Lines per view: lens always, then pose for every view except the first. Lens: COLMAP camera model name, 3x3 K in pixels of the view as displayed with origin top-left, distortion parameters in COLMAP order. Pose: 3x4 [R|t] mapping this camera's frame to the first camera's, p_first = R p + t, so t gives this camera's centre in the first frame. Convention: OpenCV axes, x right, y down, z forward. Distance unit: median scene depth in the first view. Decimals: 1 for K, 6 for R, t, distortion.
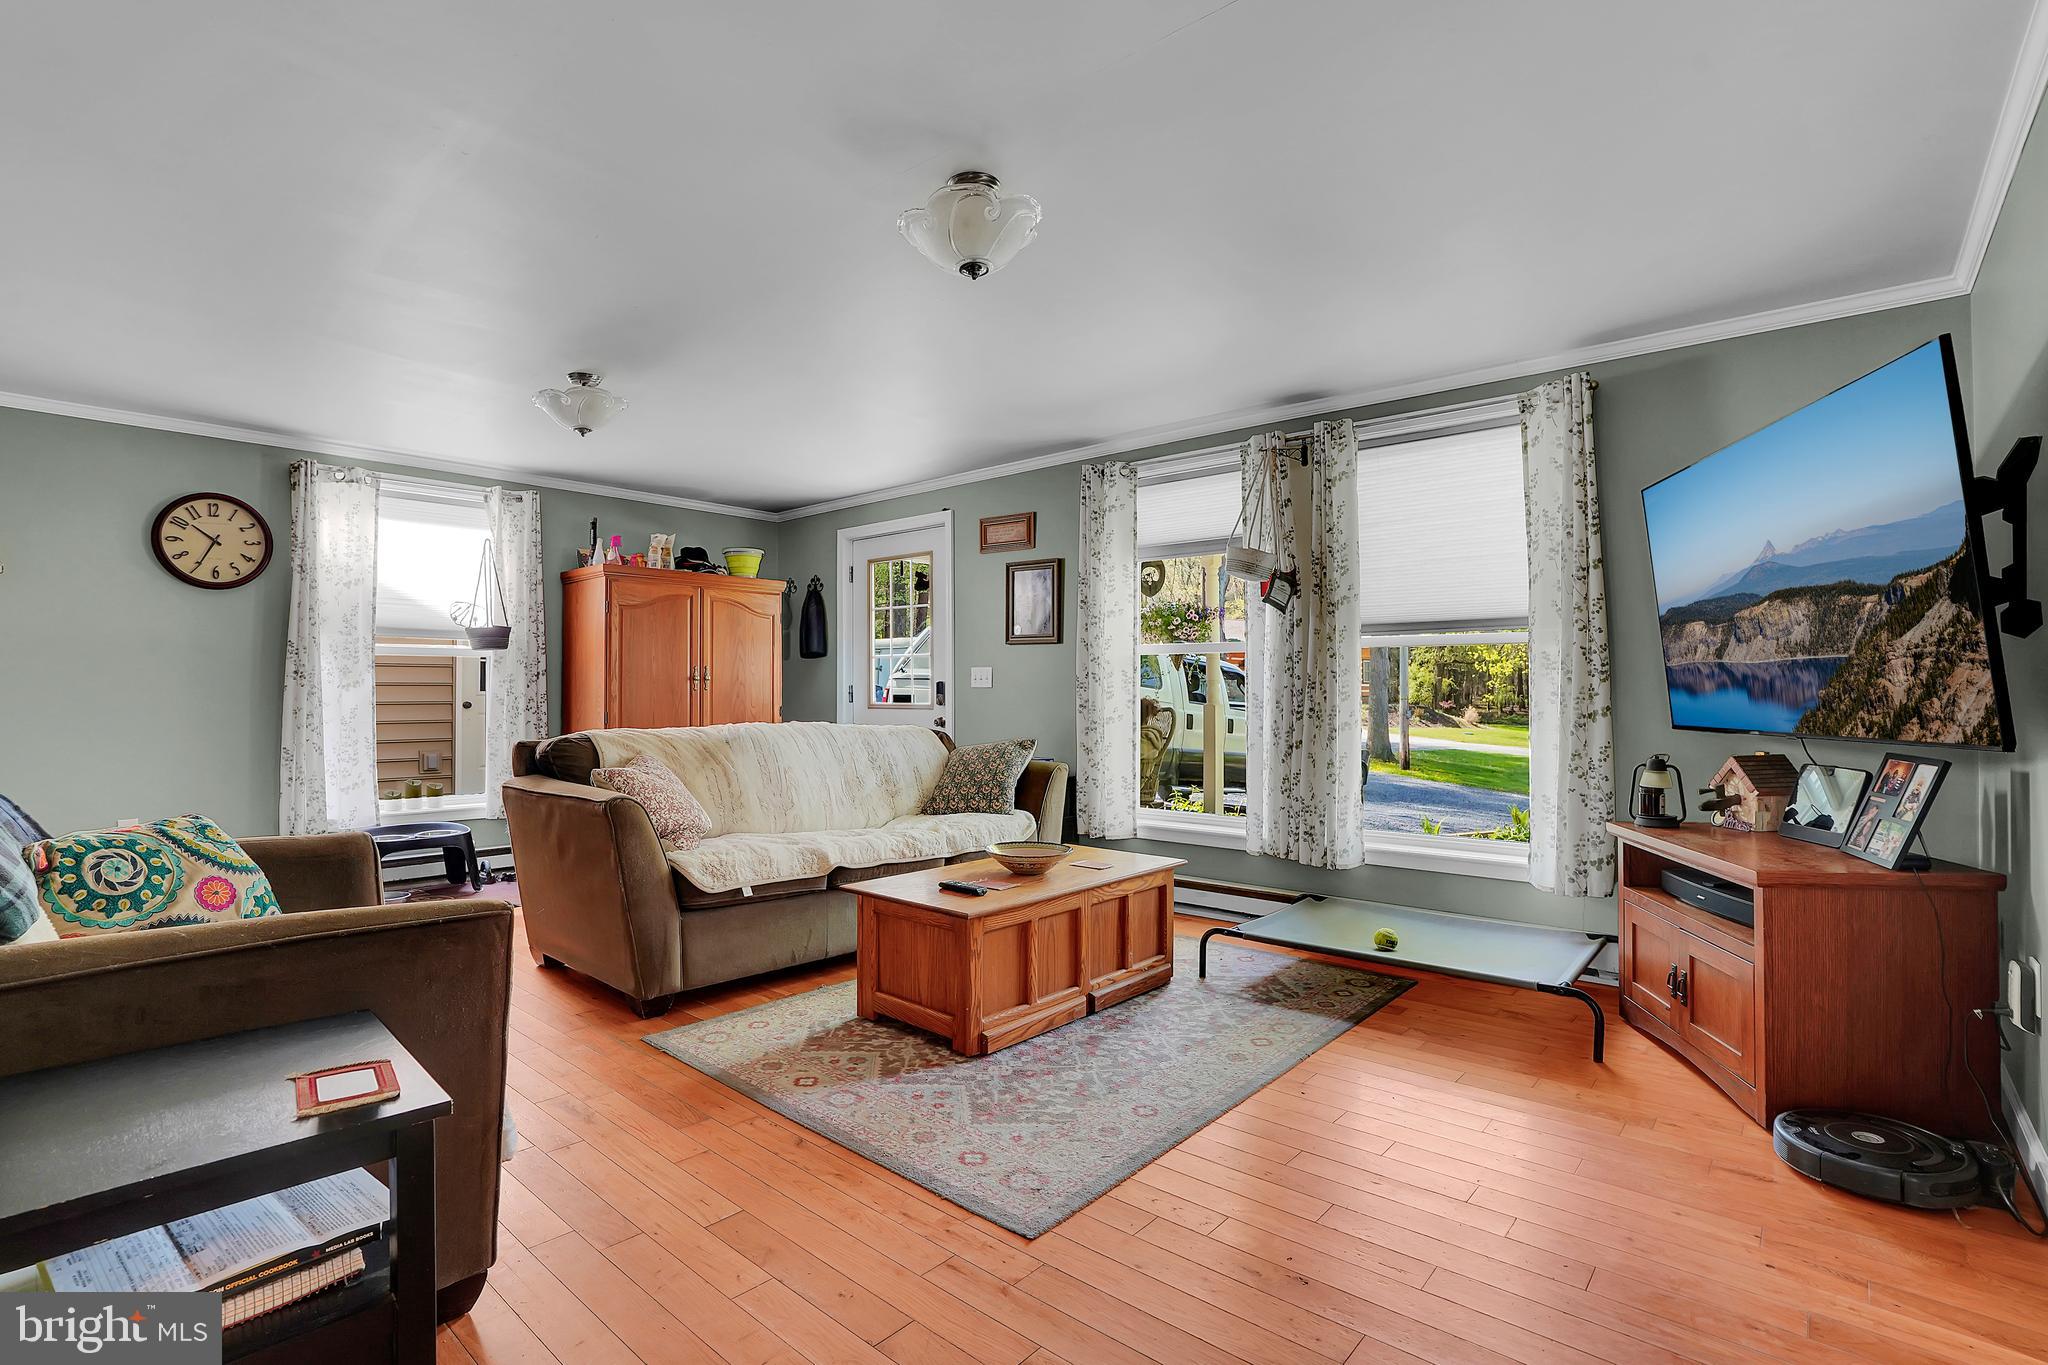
lens RADIAL K [[926.0, 0, 997.2], [0, 926.0, 694.5], [0, 0, 1]] dist [-0.075370, 0.017844]
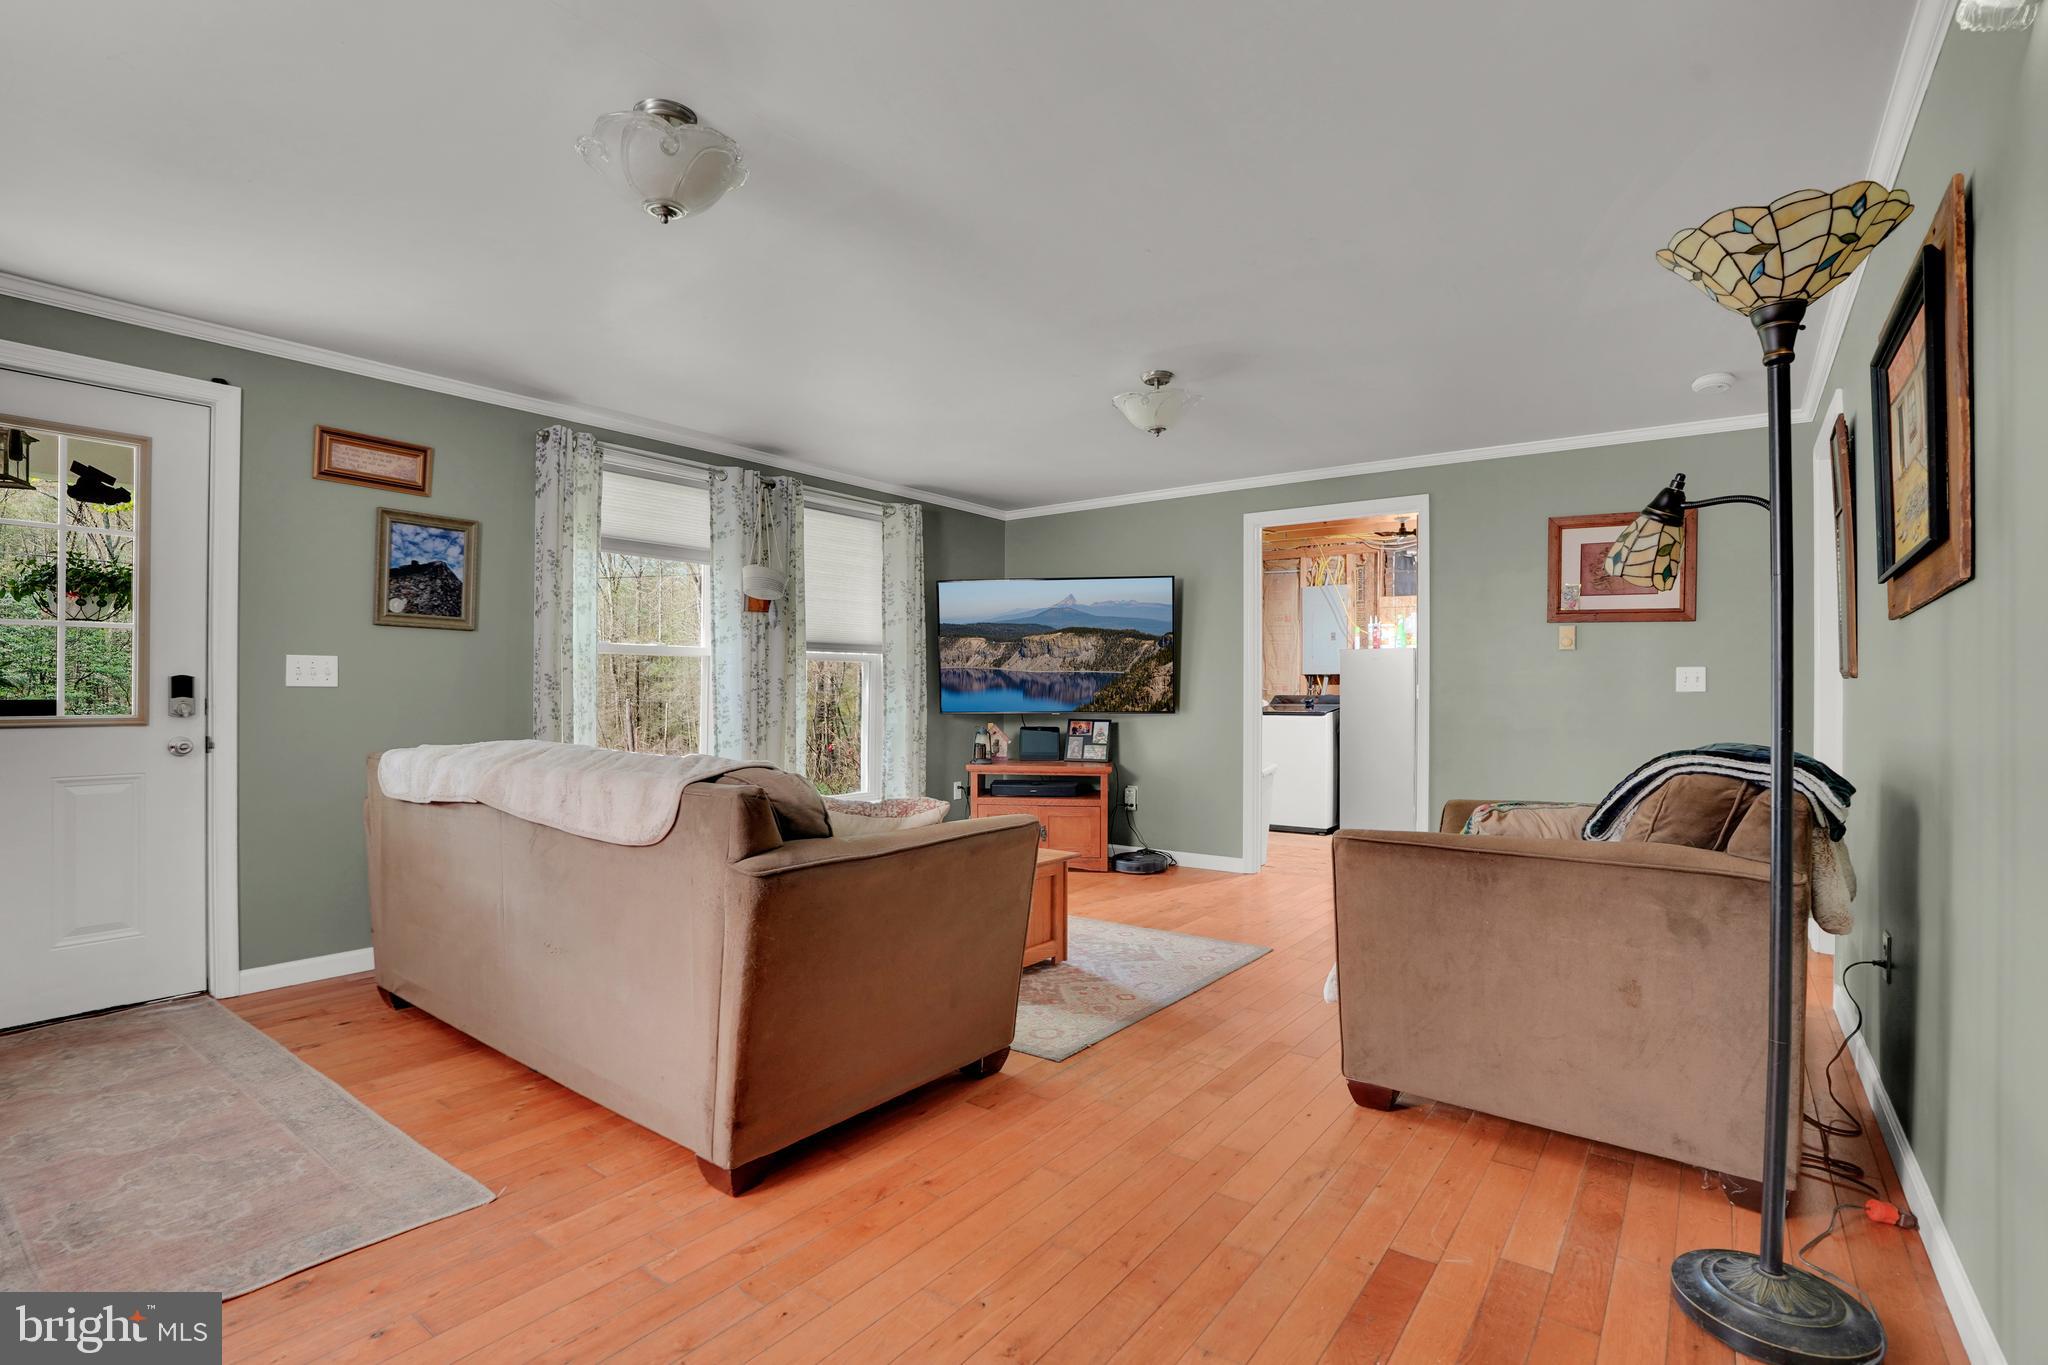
lens RADIAL K [[977.2, 0, 995.7], [0, 977.2, 672.6], [0, 0, 1]] dist [-0.057118, 0.023039]
pose [[-0.052534, 0.022485, 0.998366, -1.250723], [0.003902, 0.999743, -0.022310, -0.000585], [-0.998612, 0.002724, -0.052608, 0.997906]]
